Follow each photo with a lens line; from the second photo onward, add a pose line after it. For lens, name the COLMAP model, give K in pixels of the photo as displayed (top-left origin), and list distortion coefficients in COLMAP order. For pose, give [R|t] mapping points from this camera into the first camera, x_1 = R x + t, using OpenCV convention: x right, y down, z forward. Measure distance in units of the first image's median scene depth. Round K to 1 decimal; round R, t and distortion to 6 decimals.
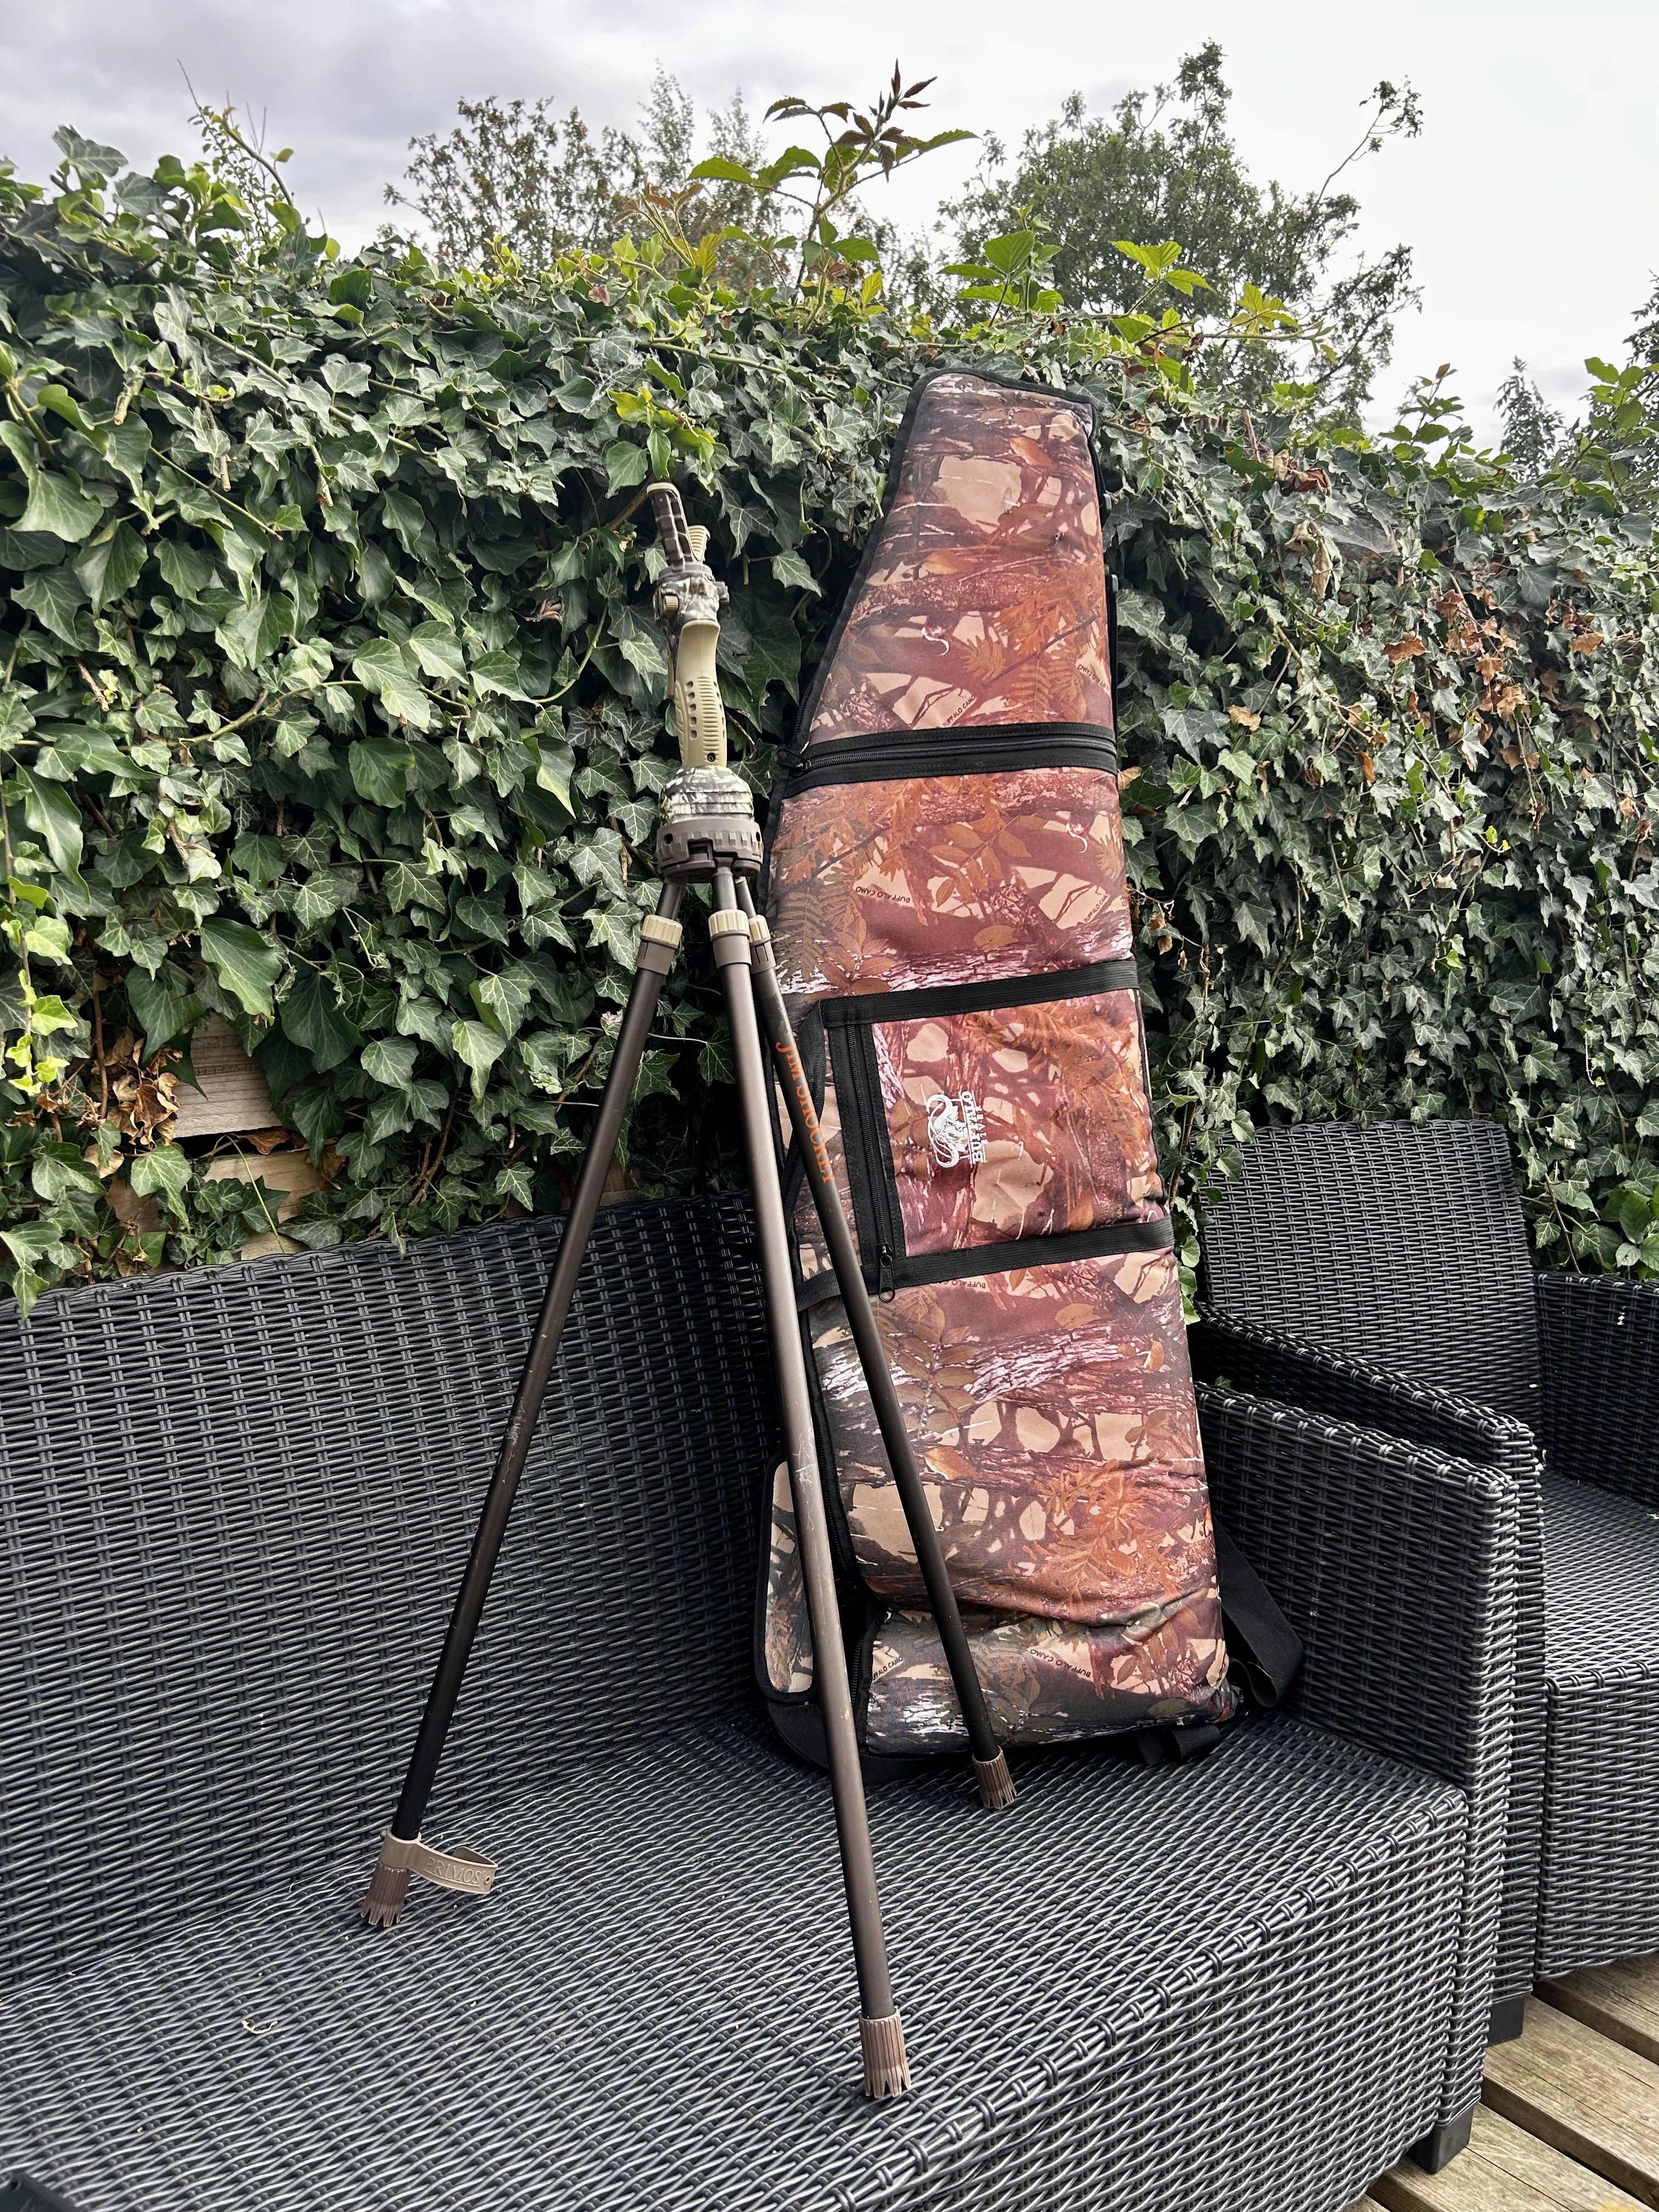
lens RADIAL K [[1703.1, 0, 827.6], [0, 1703.1, 1111.2], [0, 0, 1]] dist [0.035442, -0.045470]
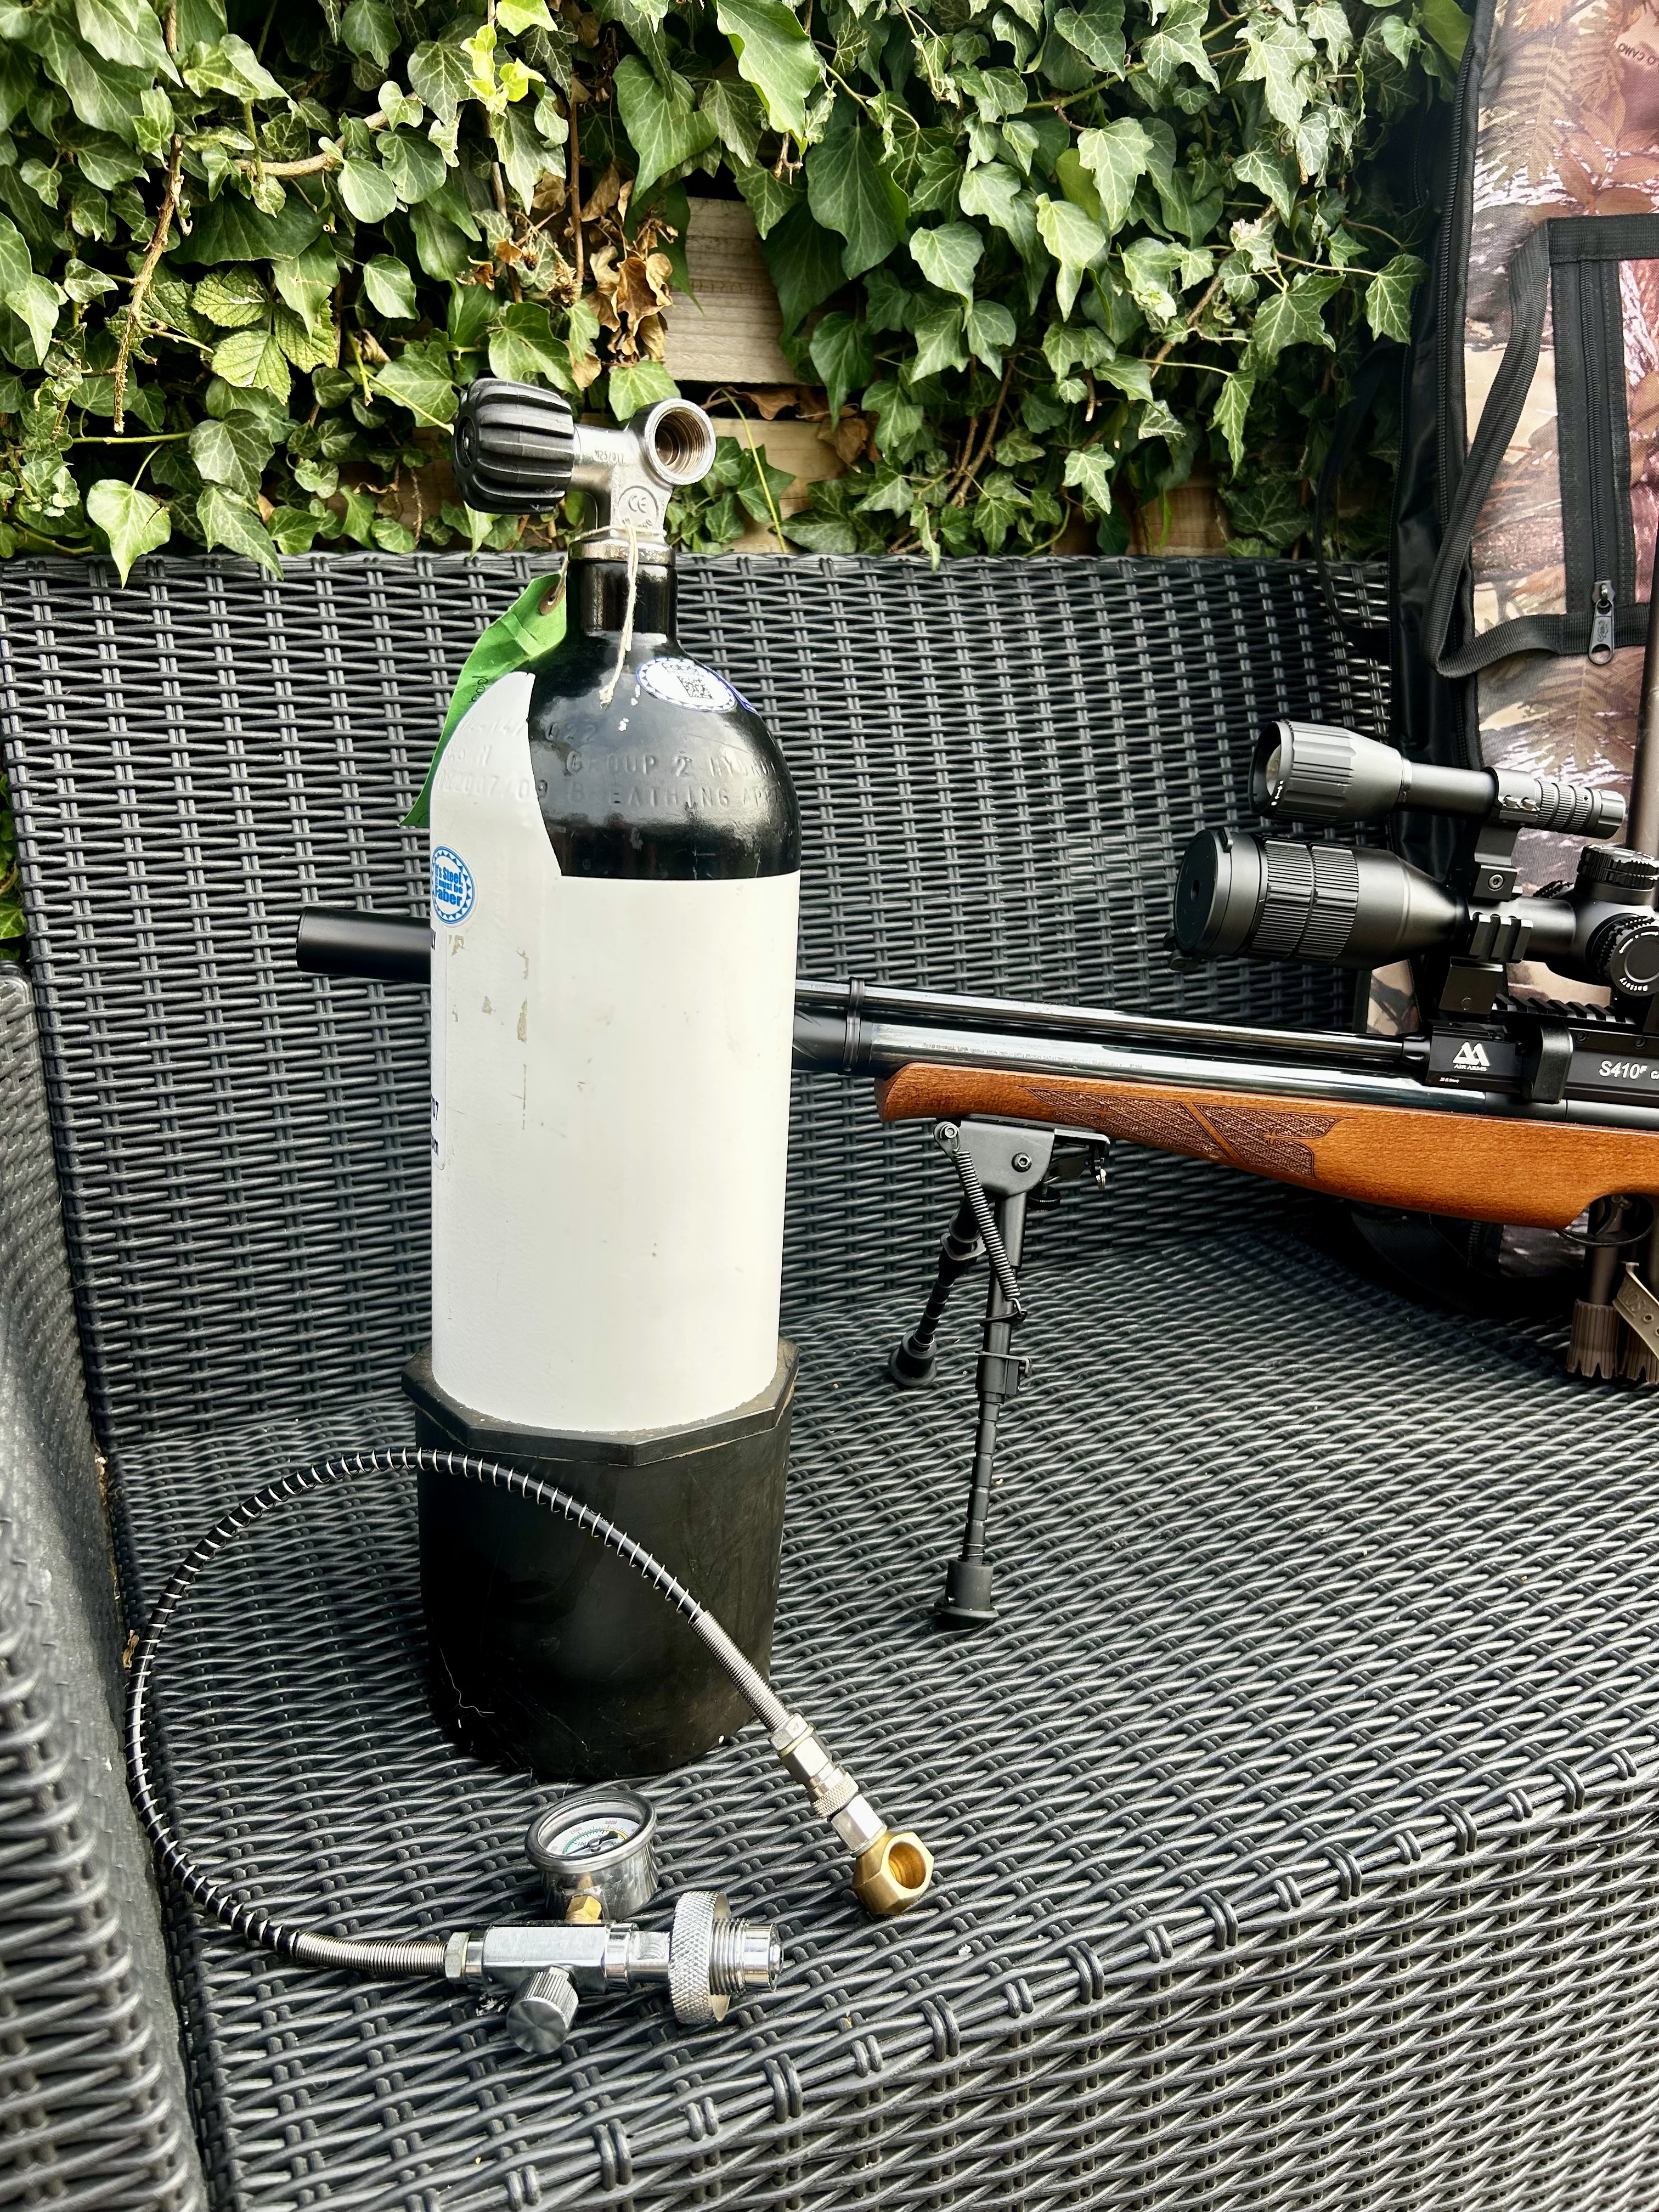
lens RADIAL K [[1703.1, 0, 812.3], [0, 1703.1, 1111.3], [0, 0, 1]] dist [0.035442, -0.045470]
pose [[0.969898, 0.099738, -0.222151, -0.113805], [-0.054280, 0.977871, 0.202045, 0.177892], [0.237386, -0.183905, 0.953848, 0.228825]]
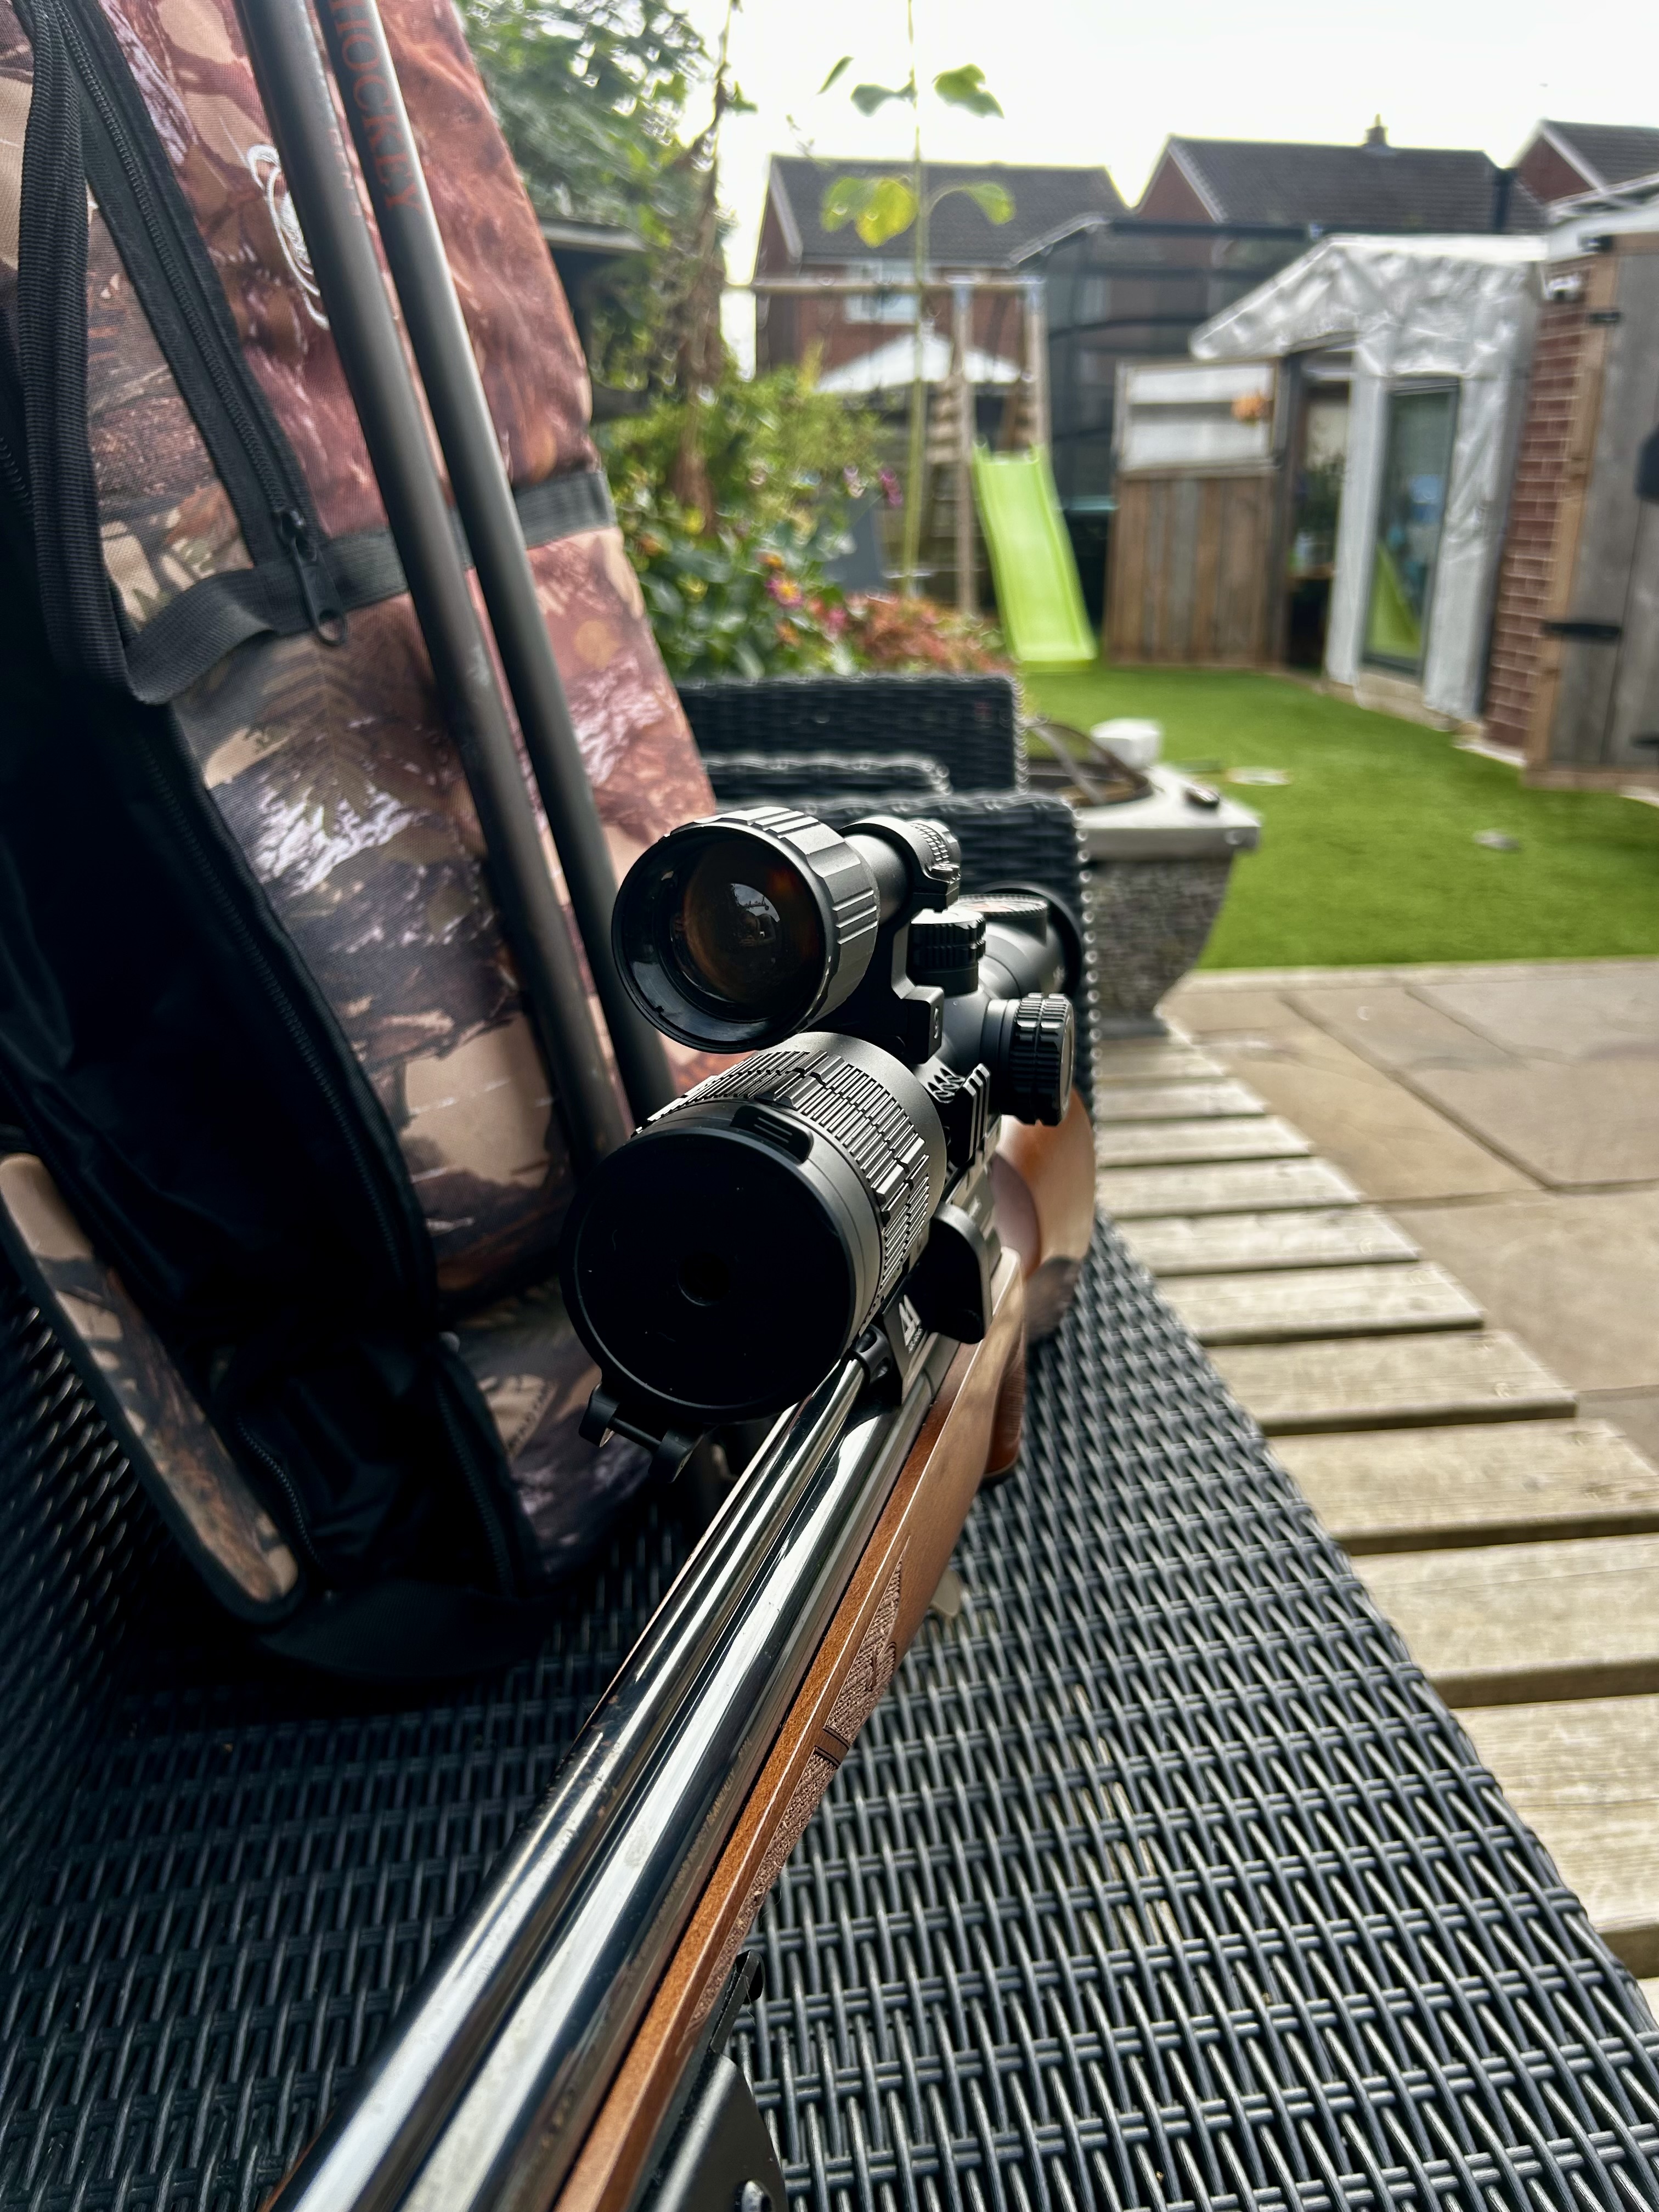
lens RADIAL K [[1703.1, 0, 827.8], [0, 1703.1, 1115.4], [0, 0, 1]] dist [0.035442, -0.045470]
pose [[0.549161, -0.311919, 0.775325, -0.281435], [0.157726, 0.949748, 0.270373, 0.136244], [-0.820698, -0.026190, 0.570762, 0.693588]]
